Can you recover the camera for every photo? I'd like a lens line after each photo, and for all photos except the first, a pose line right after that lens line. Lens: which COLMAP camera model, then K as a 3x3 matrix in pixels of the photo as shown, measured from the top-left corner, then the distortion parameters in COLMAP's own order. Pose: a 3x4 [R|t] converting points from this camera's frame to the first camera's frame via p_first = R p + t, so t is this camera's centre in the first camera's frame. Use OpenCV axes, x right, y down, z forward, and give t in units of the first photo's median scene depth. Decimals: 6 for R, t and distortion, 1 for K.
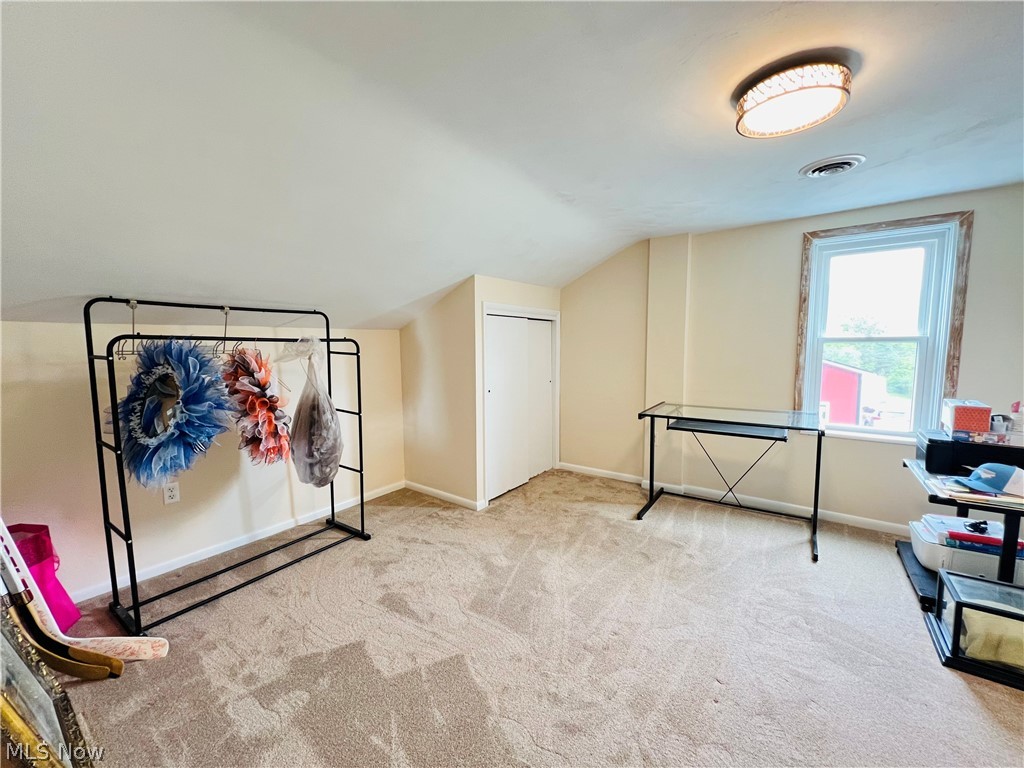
lens RADIAL K [[408.9, 0, 511.4], [0, 408.9, 382.0], [0, 0, 1]] dist [-0.000011, 0.000409]
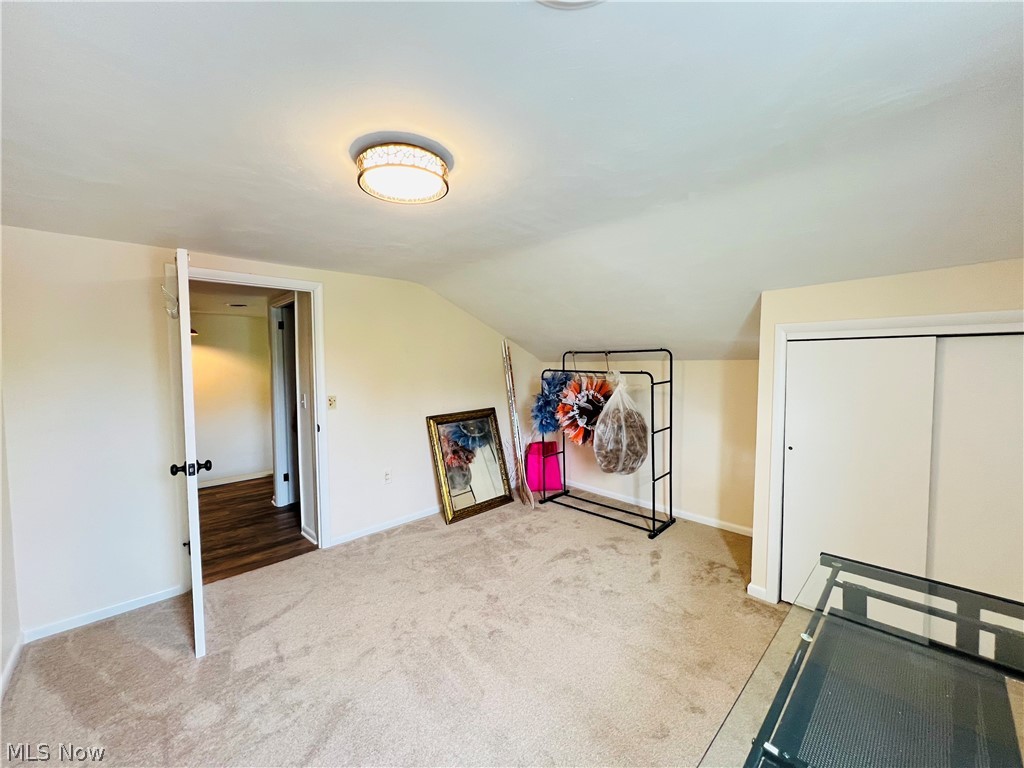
lens RADIAL K [[408.9, 0, 511.4], [0, 408.9, 382.0], [0, 0, 1]] dist [-0.000011, 0.000409]
pose [[-0.193408, 0.057540, -0.979430, 0.903077], [-0.081785, 0.993859, 0.074538, -0.130012], [0.977704, 0.094518, -0.187515, 0.808473]]
